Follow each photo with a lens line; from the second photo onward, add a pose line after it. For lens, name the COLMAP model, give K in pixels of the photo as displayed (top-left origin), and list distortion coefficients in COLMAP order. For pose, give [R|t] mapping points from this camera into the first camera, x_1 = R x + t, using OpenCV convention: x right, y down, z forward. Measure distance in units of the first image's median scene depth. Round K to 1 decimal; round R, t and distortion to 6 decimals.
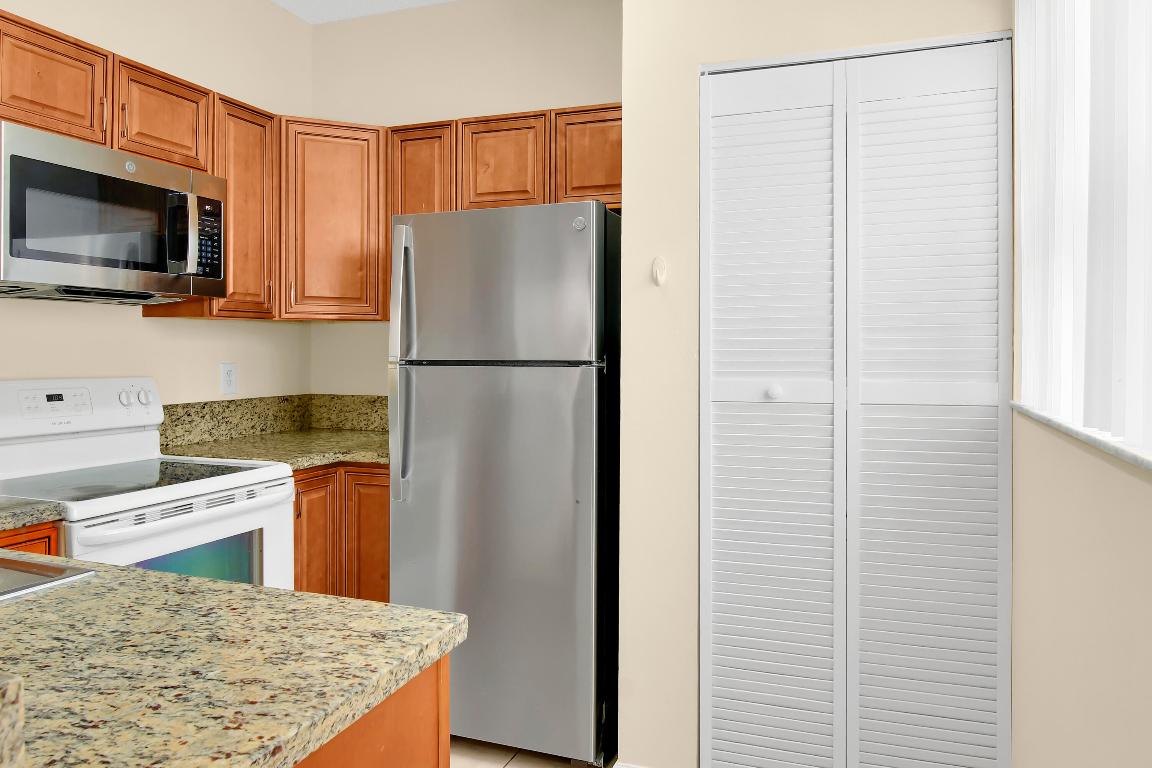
lens RADIAL K [[825.6, 0, 574.1], [0, 825.6, 375.9], [0, 0, 1]] dist [-0.001573, -0.005553]
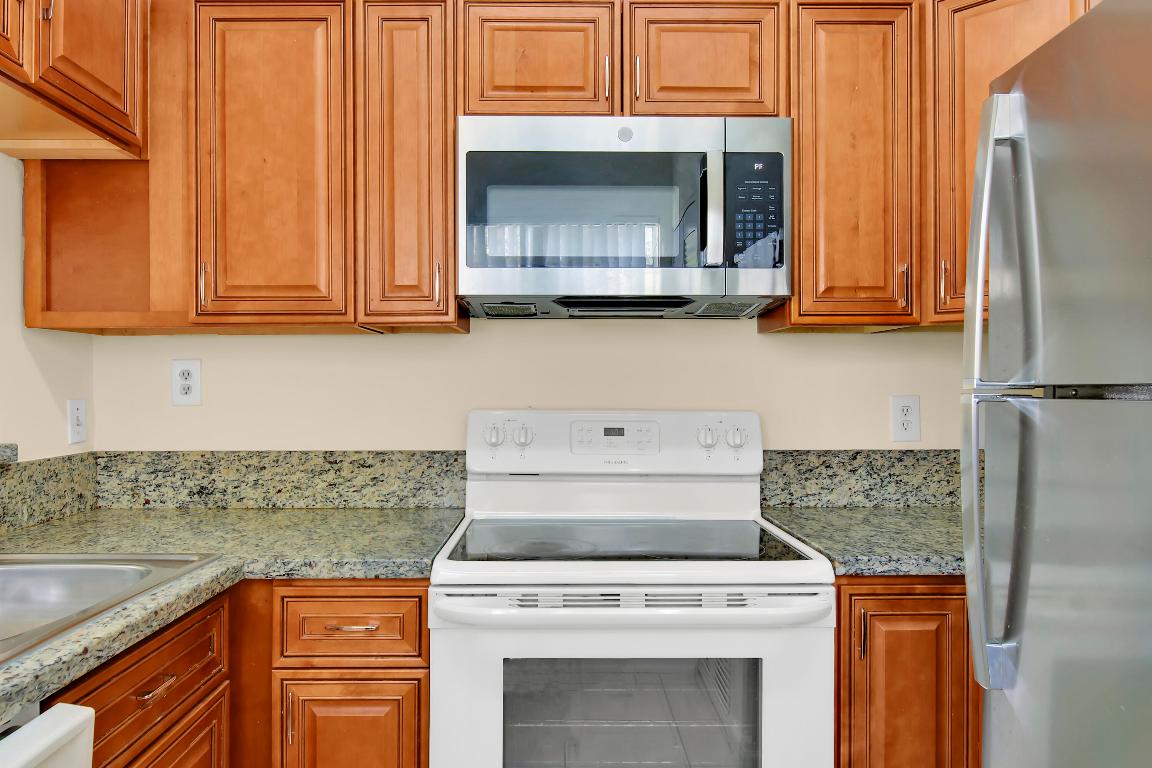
lens RADIAL K [[825.6, 0, 584.6], [0, 825.6, 386.4], [0, 0, 1]] dist [-0.001573, -0.005553]
pose [[0.367771, -0.004450, -0.929906, 0.169998], [-0.028641, 0.999460, -0.016111, -0.006265], [0.929475, 0.032559, 0.367445, 0.737817]]
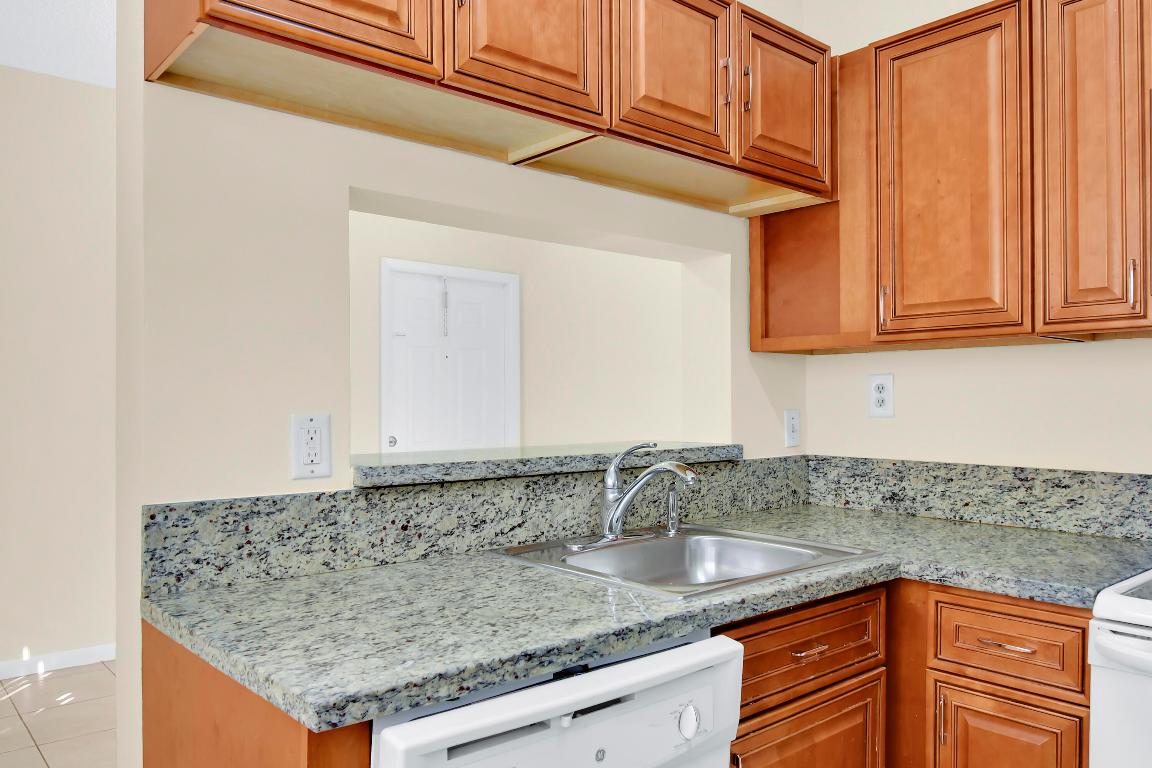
lens RADIAL K [[825.6, 0, 546.4], [0, 825.6, 401.0], [0, 0, 1]] dist [-0.001573, -0.005553]
pose [[-0.484578, -0.002090, -0.874746, 0.235789], [-0.032333, 0.999357, 0.015524, -0.009551], [0.874150, 0.035806, -0.484334, 0.811987]]
